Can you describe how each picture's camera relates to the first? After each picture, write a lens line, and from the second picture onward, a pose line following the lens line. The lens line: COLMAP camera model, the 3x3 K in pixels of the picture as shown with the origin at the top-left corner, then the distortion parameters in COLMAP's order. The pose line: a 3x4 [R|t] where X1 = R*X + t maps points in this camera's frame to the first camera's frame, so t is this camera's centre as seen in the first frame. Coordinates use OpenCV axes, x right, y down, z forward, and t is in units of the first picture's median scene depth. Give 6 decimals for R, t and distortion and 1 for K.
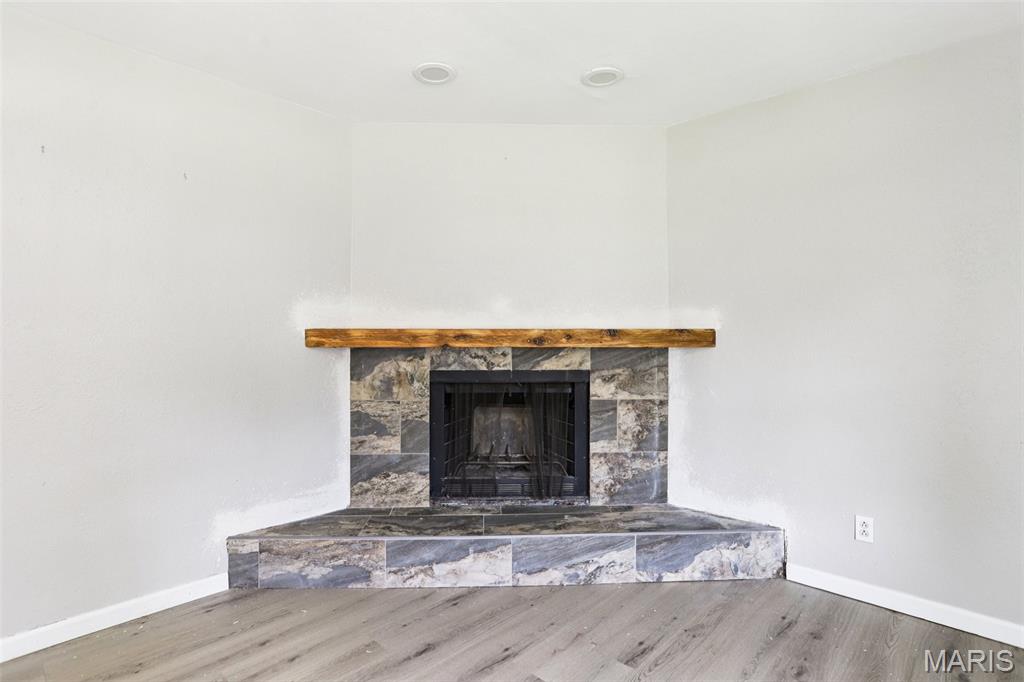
lens RADIAL K [[514.1, 0, 501.6], [0, 514.1, 337.3], [0, 0, 1]] dist [-0.026758, 0.014644]
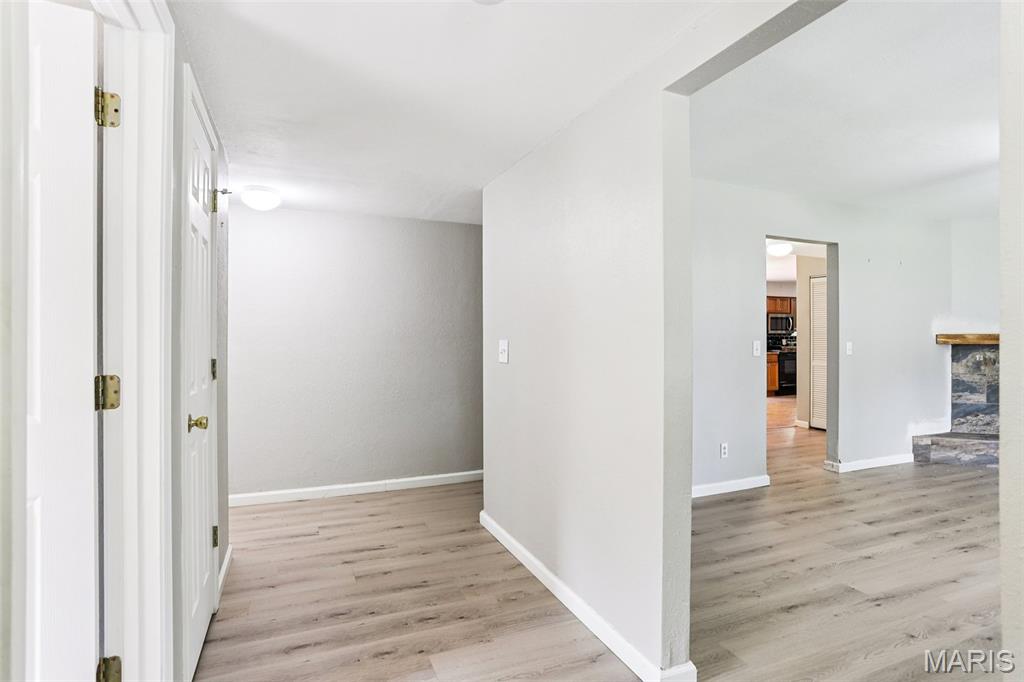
lens RADIAL K [[514.1, 0, 512.5], [0, 514.1, 335.7], [0, 0, 1]] dist [-0.026758, 0.014644]
pose [[0.924650, -0.001670, -0.380815, -1.102072], [0.001973, 0.999998, 0.000403, -0.014839], [0.380813, -0.001124, 0.924651, -1.331259]]
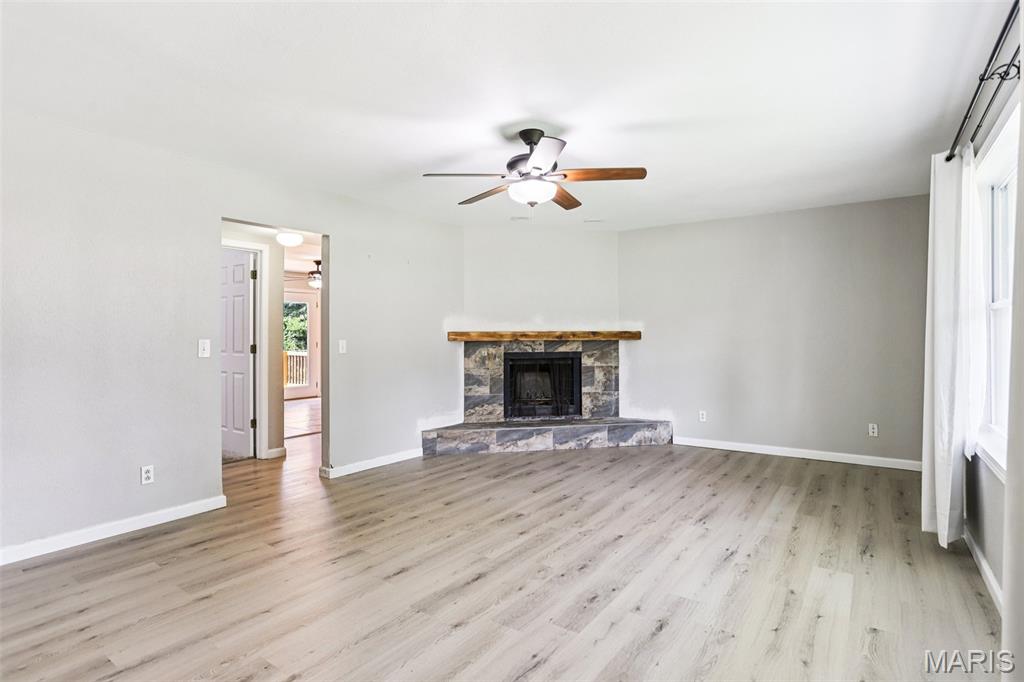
lens RADIAL K [[514.1, 0, 500.0], [0, 514.1, 327.7], [0, 0, 1]] dist [-0.026758, 0.014644]
pose [[0.991149, -0.003270, 0.132714, -0.439772], [0.005156, 0.999891, -0.013868, -0.003725], [-0.132654, 0.014430, 0.991057, -1.022566]]
